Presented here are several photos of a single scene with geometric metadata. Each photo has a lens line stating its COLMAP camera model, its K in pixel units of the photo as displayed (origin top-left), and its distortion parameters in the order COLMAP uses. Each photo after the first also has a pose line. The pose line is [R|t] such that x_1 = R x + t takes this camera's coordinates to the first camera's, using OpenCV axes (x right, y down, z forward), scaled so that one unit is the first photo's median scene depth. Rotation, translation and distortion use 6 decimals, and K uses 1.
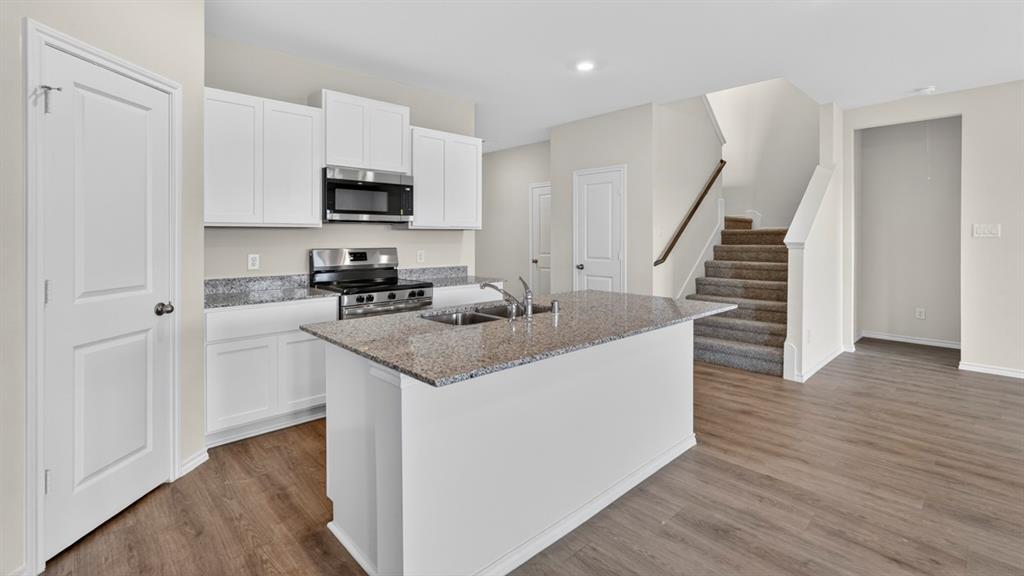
lens RADIAL K [[454.4, 0, 508.2], [0, 454.4, 237.0], [0, 0, 1]] dist [-0.003325, 0.000392]
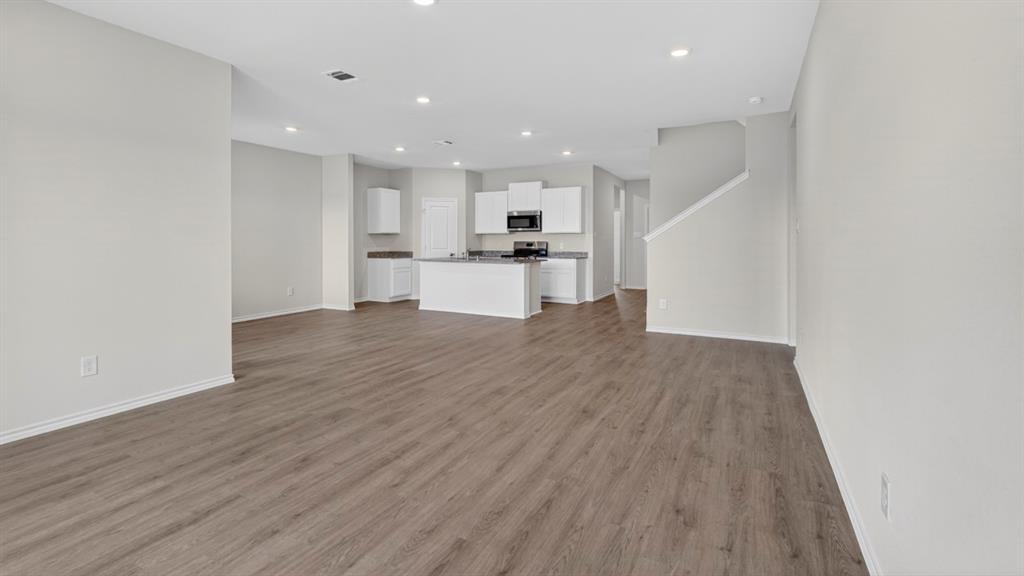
lens RADIAL K [[454.4, 0, 508.2], [0, 454.4, 237.0], [0, 0, 1]] dist [-0.003325, 0.000392]
pose [[0.330402, -0.005976, -0.943822, 2.056171], [0.002383, 0.999982, -0.005497, 0.013931], [0.943837, -0.000433, 0.330410, 0.076708]]
